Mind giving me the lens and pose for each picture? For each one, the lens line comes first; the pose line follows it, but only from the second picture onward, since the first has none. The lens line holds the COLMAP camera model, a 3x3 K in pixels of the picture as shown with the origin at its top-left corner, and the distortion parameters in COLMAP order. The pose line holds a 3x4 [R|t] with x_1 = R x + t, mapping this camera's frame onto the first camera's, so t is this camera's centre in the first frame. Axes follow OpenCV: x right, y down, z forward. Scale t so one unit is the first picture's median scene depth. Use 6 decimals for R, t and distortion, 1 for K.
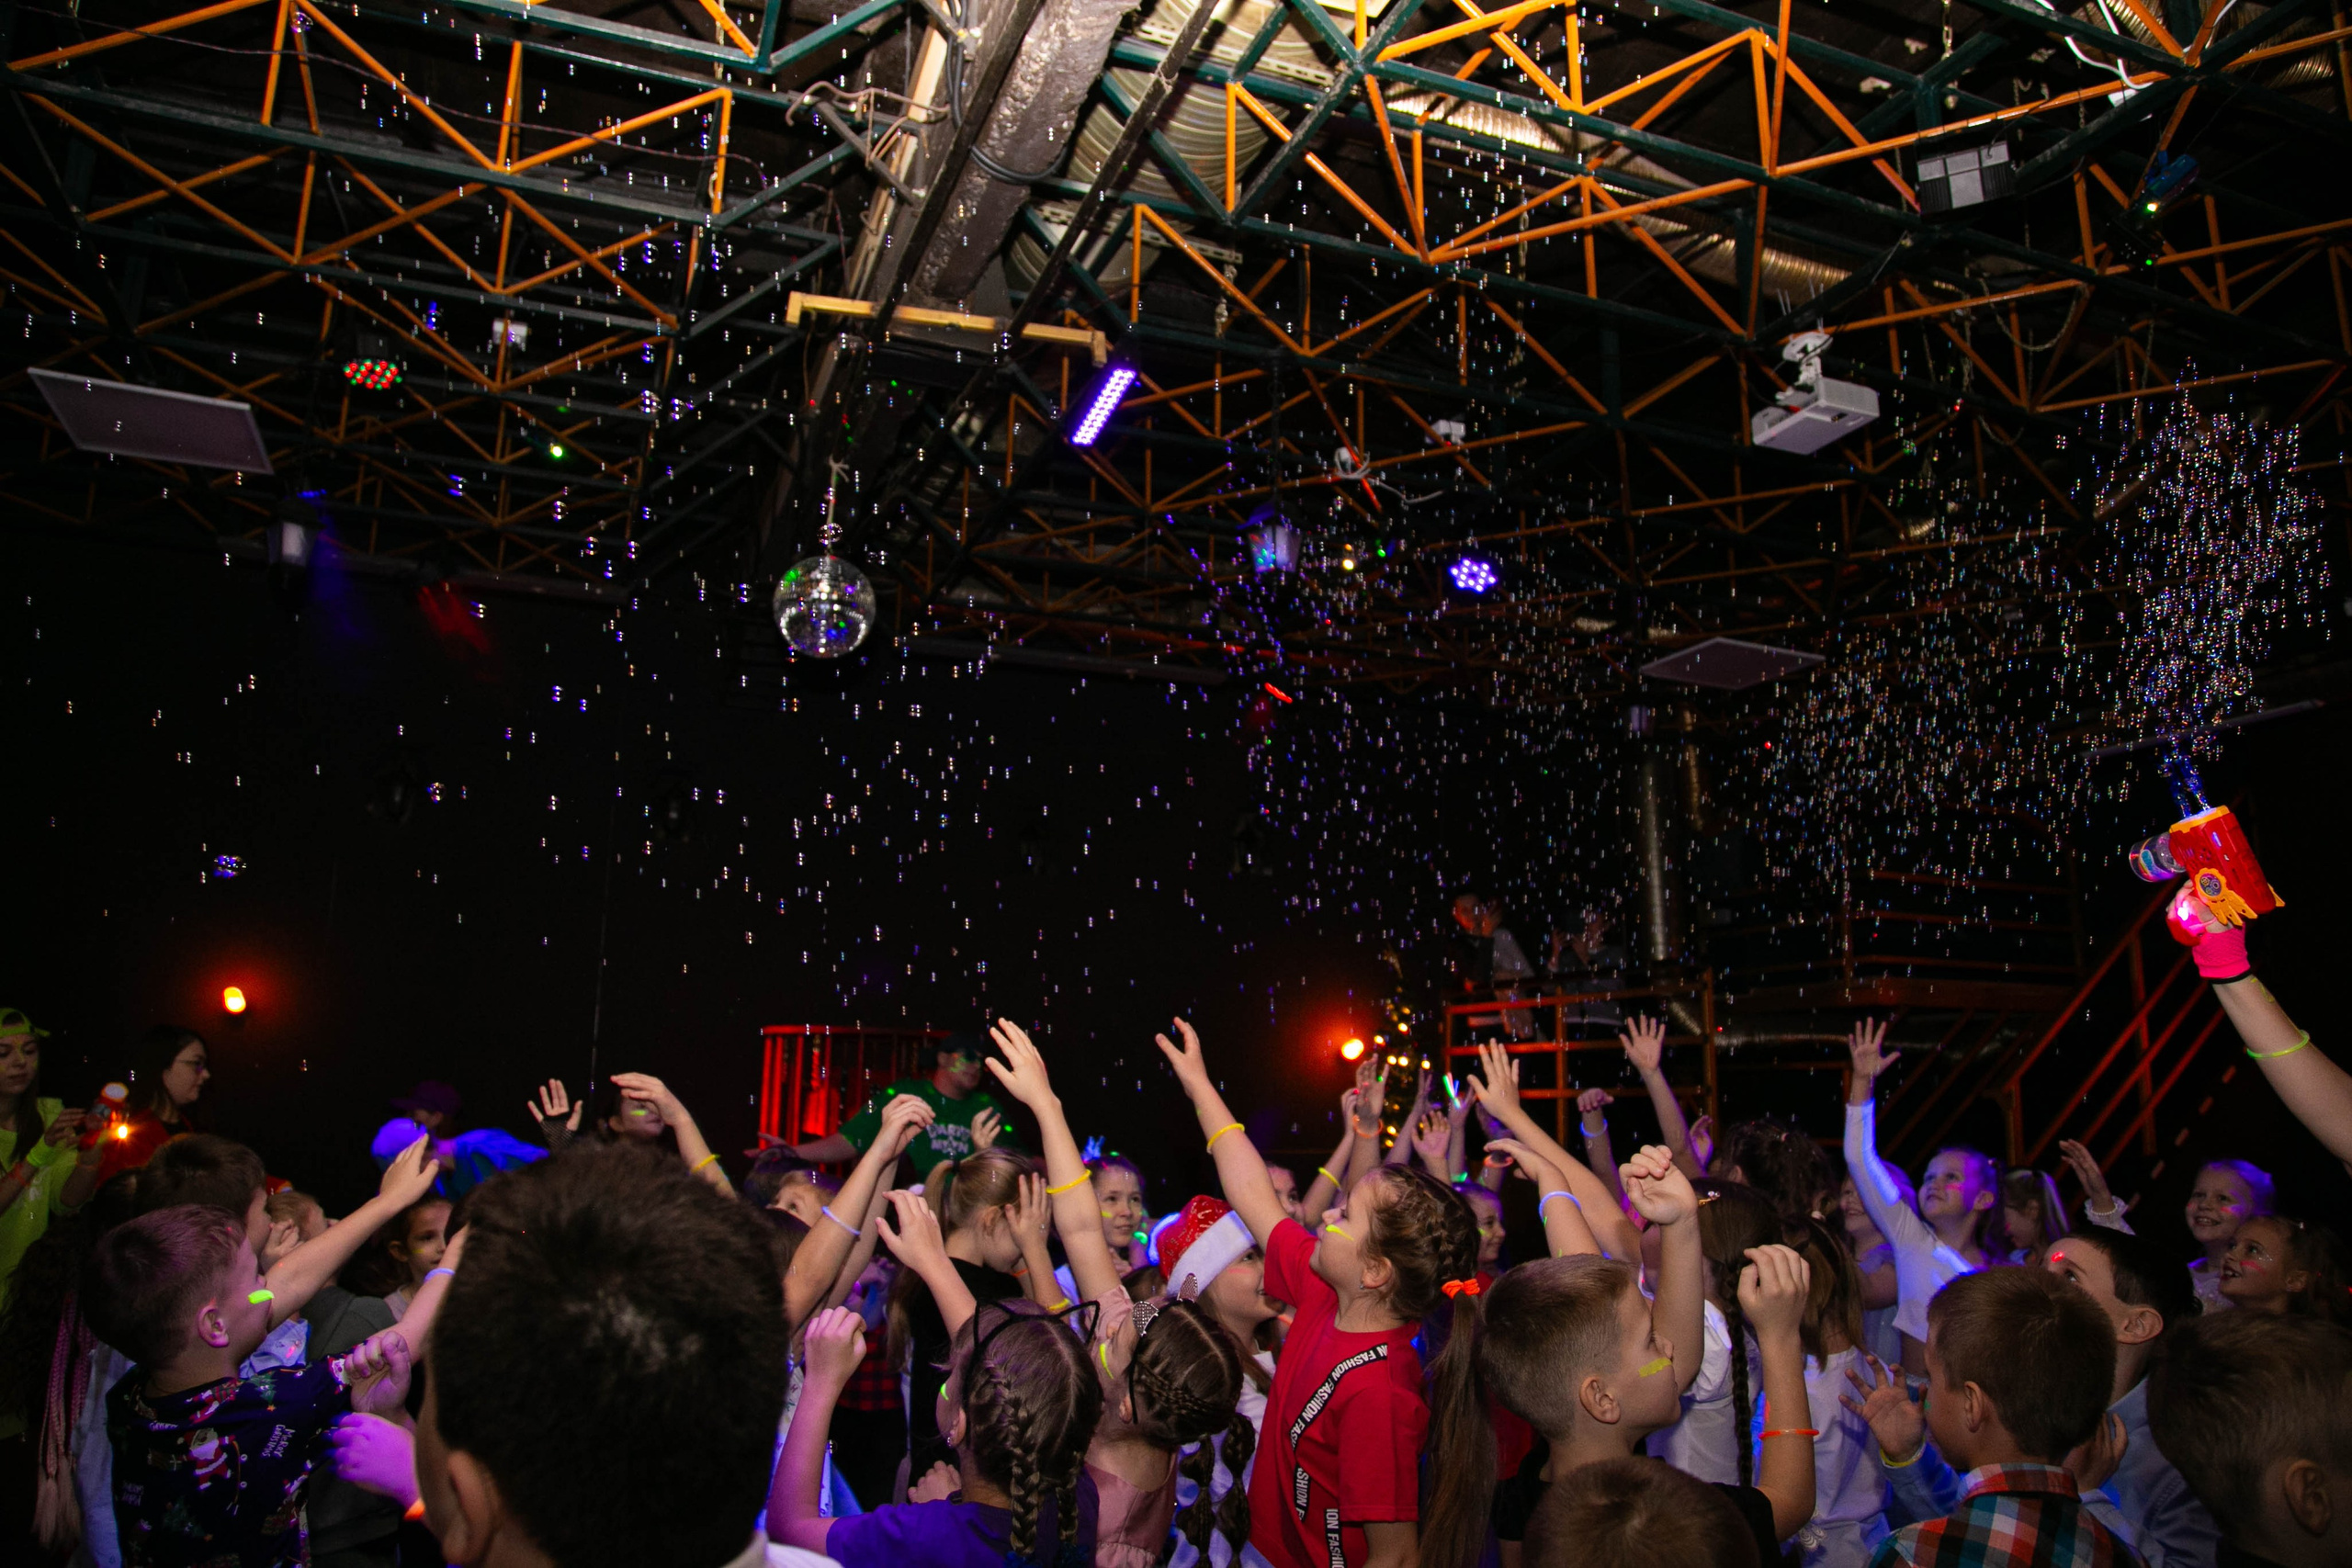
lens RADIAL K [[1631.8, 0, 1176.0], [0, 1631.8, 784.0], [0, 0, 1]] dist [-0.065547, 0.006071]
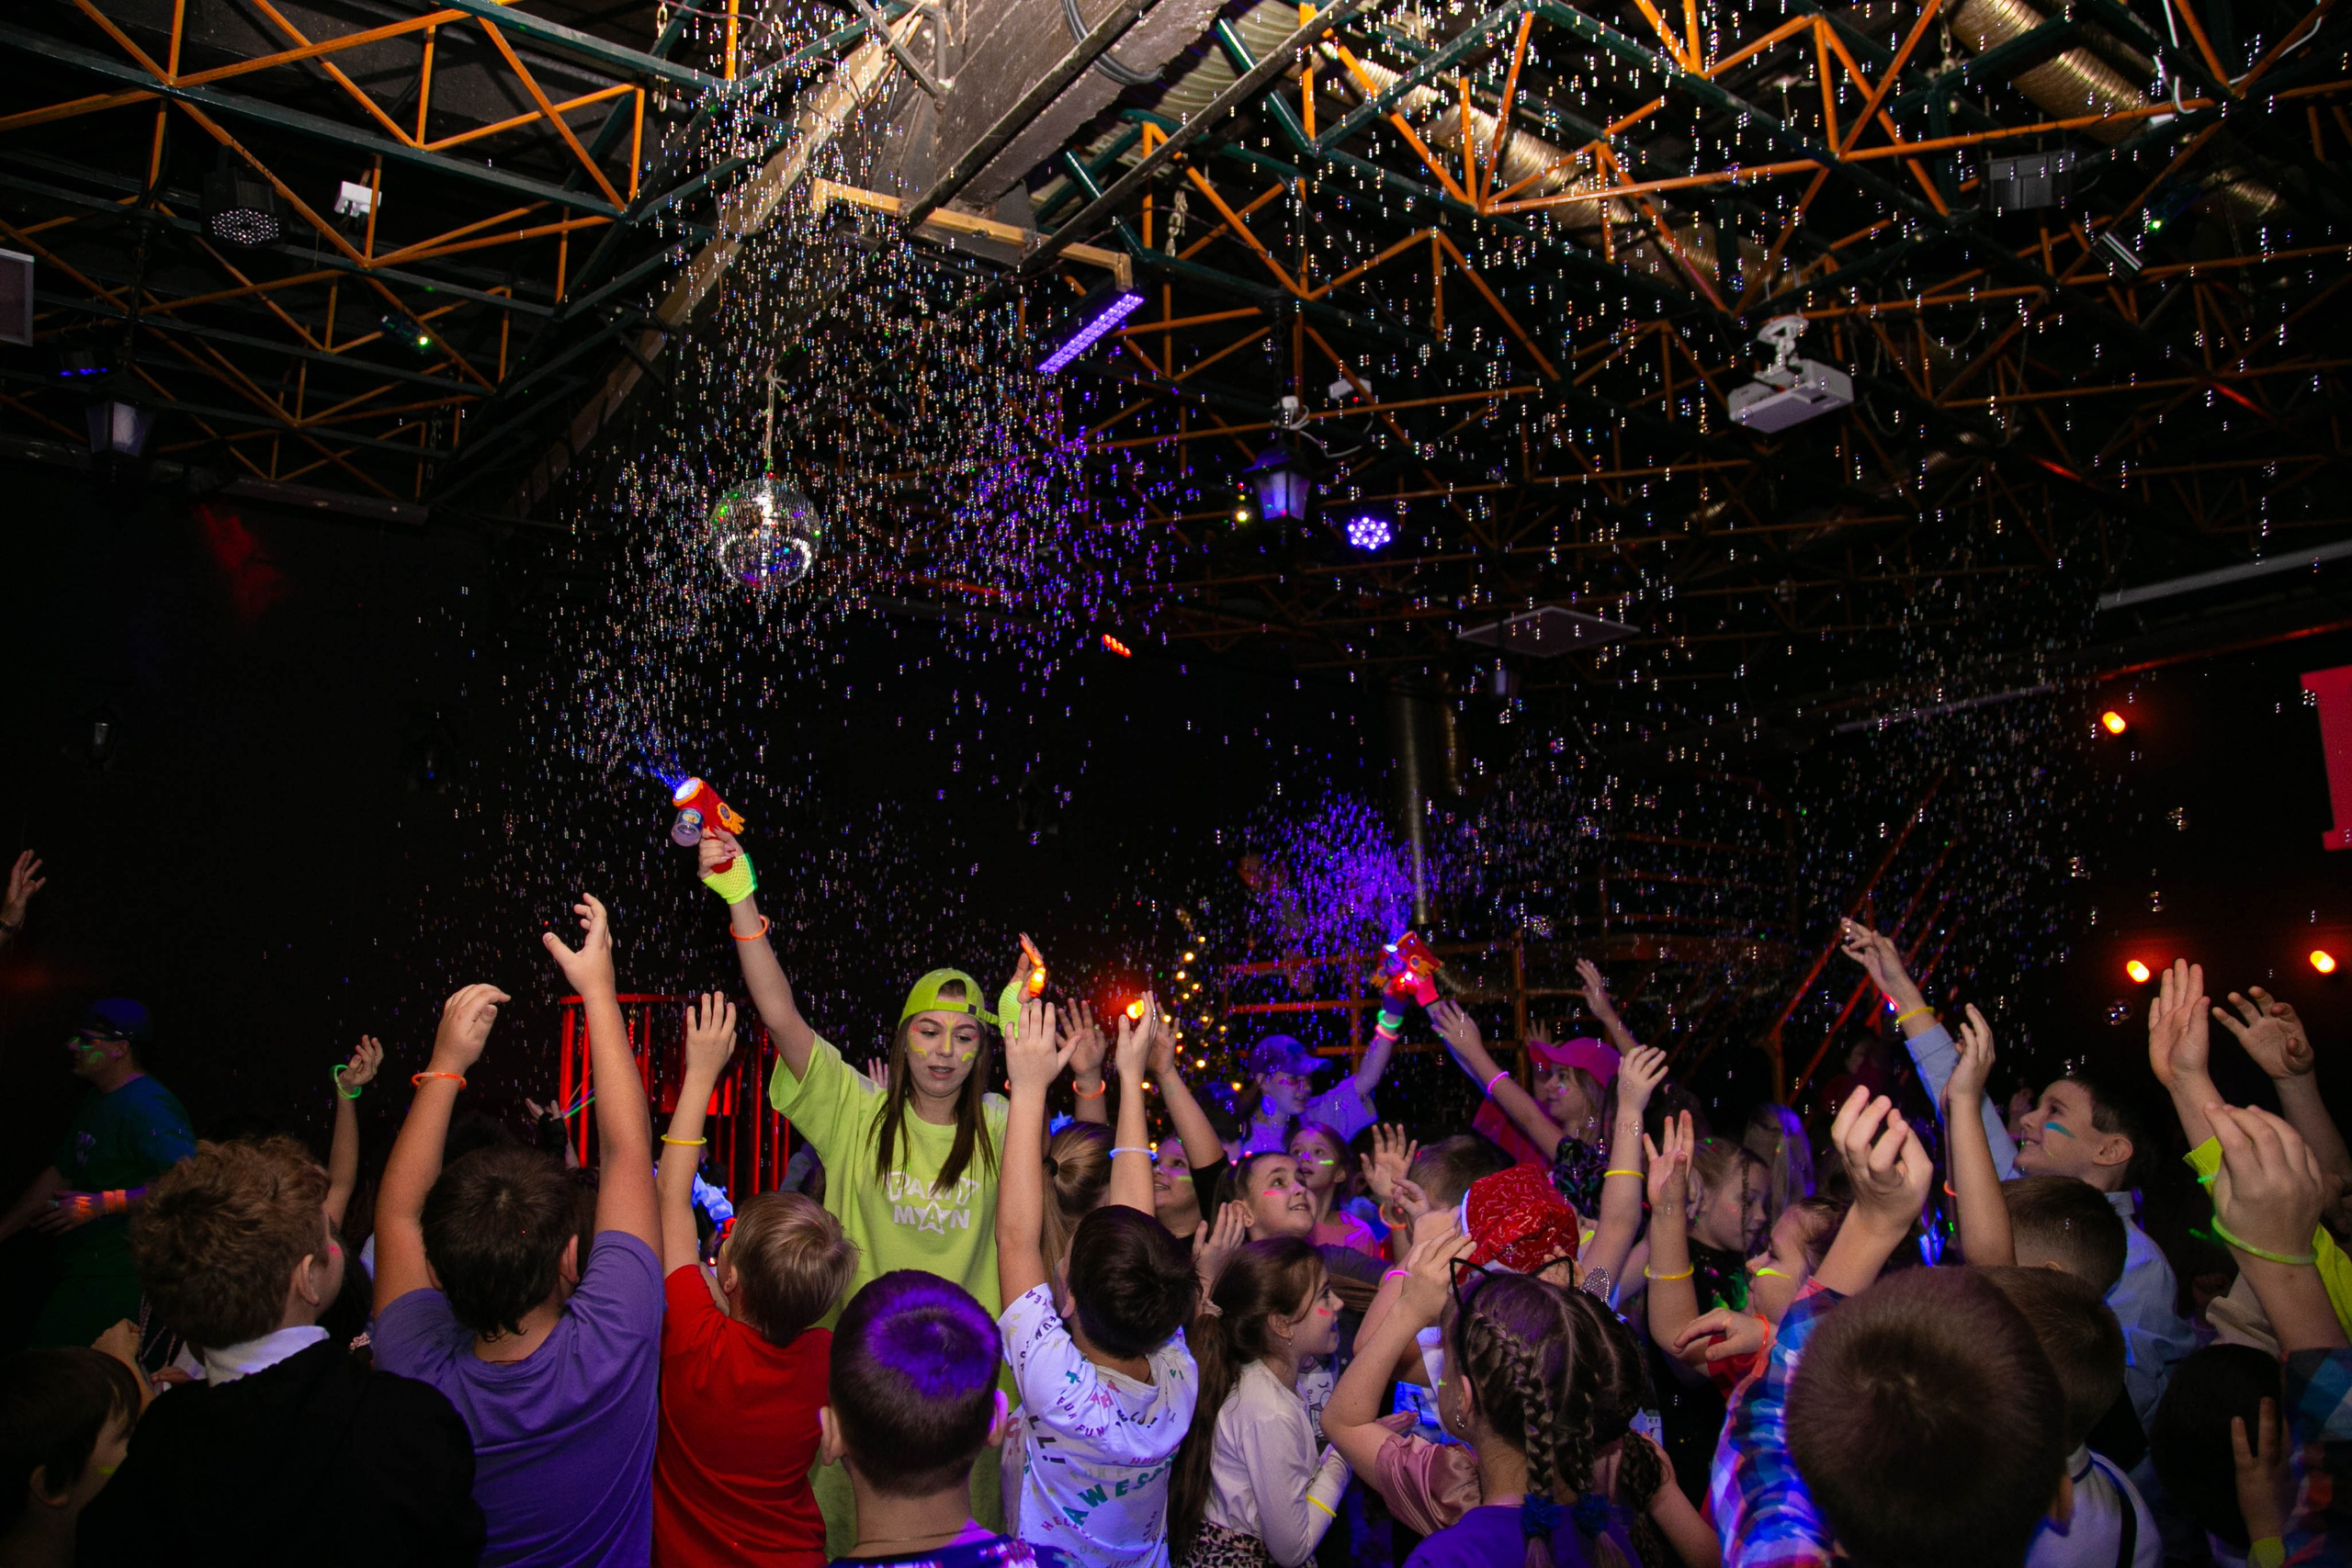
lens RADIAL K [[1631.8, 0, 1176.0], [0, 1631.8, 784.0], [0, 0, 1]] dist [-0.065547, 0.006071]
pose [[0.966444, 0.010196, 0.256676, -0.267180], [-0.014970, 0.999749, 0.016652, 0.018155], [-0.256442, -0.019936, 0.966354, 0.062896]]
